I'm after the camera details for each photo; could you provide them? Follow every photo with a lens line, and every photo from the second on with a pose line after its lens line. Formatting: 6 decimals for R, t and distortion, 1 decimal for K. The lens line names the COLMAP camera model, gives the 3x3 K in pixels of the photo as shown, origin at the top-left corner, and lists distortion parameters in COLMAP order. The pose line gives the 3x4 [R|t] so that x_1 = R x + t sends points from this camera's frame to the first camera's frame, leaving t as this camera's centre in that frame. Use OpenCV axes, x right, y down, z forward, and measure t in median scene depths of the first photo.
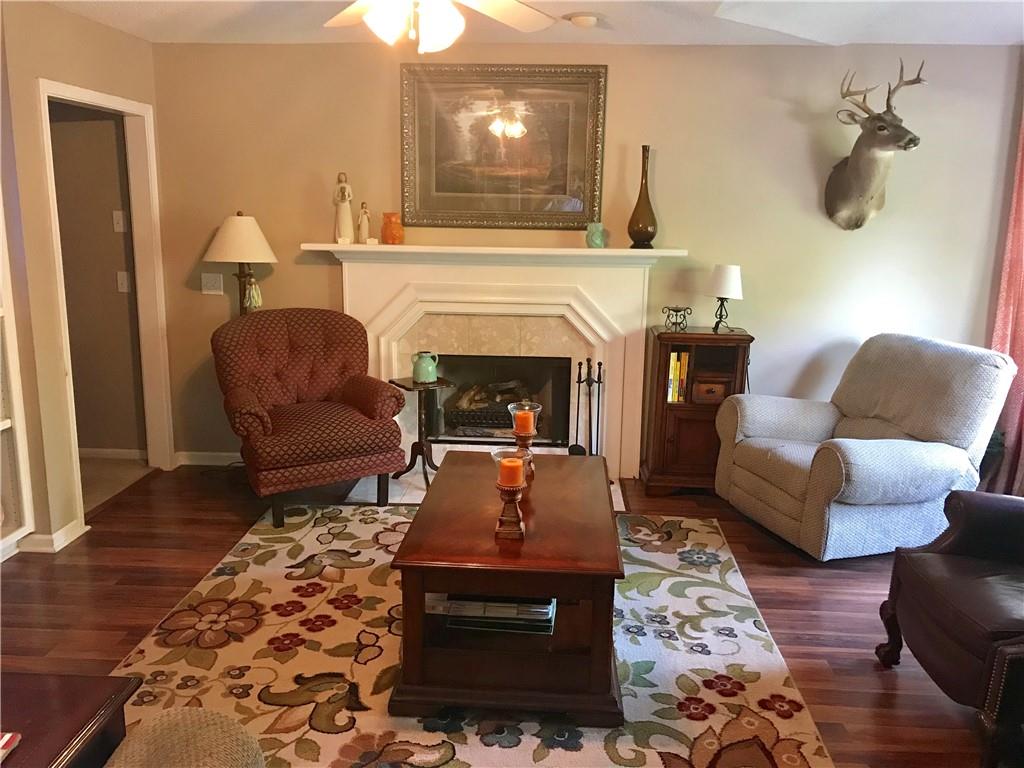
lens RADIAL K [[830.8, 0, 512.0], [0, 830.8, 384.0], [0, 0, 1]] dist [0.092777, -0.227517]
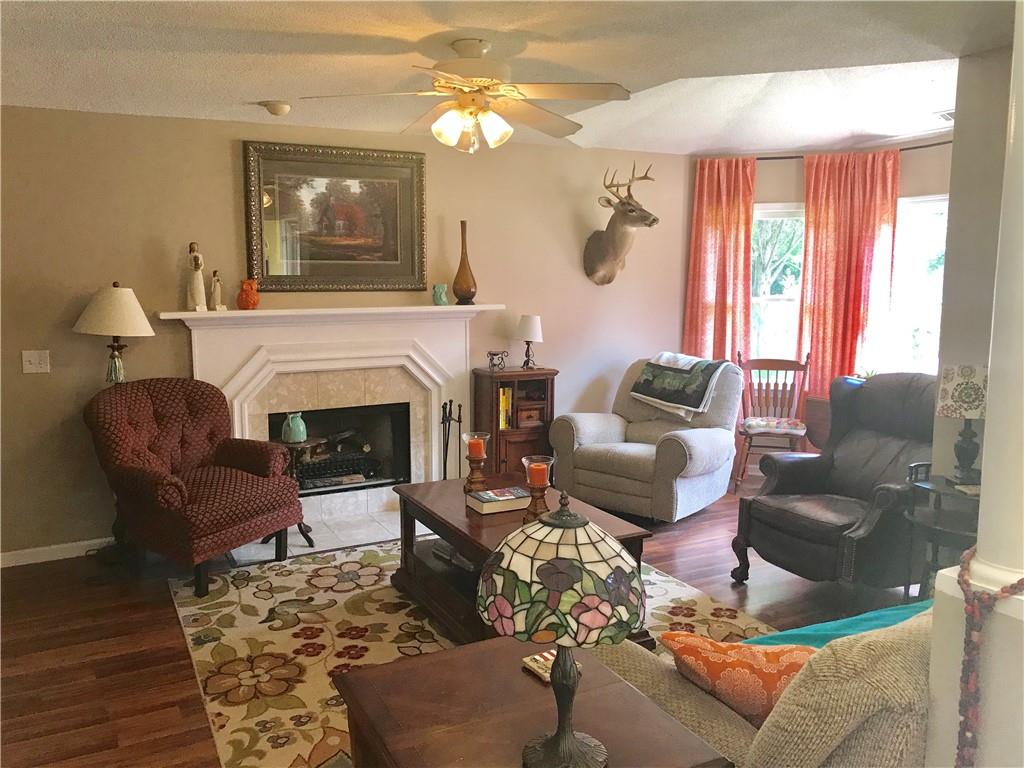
lens RADIAL K [[830.8, 0, 512.0], [0, 830.8, 384.0], [0, 0, 1]] dist [0.092777, -0.227517]
pose [[0.861794, -0.086192, 0.499881, -0.397510], [0.121629, 0.991822, -0.038672, 0.004585], [-0.492460, 0.094127, 0.865230, -0.054946]]
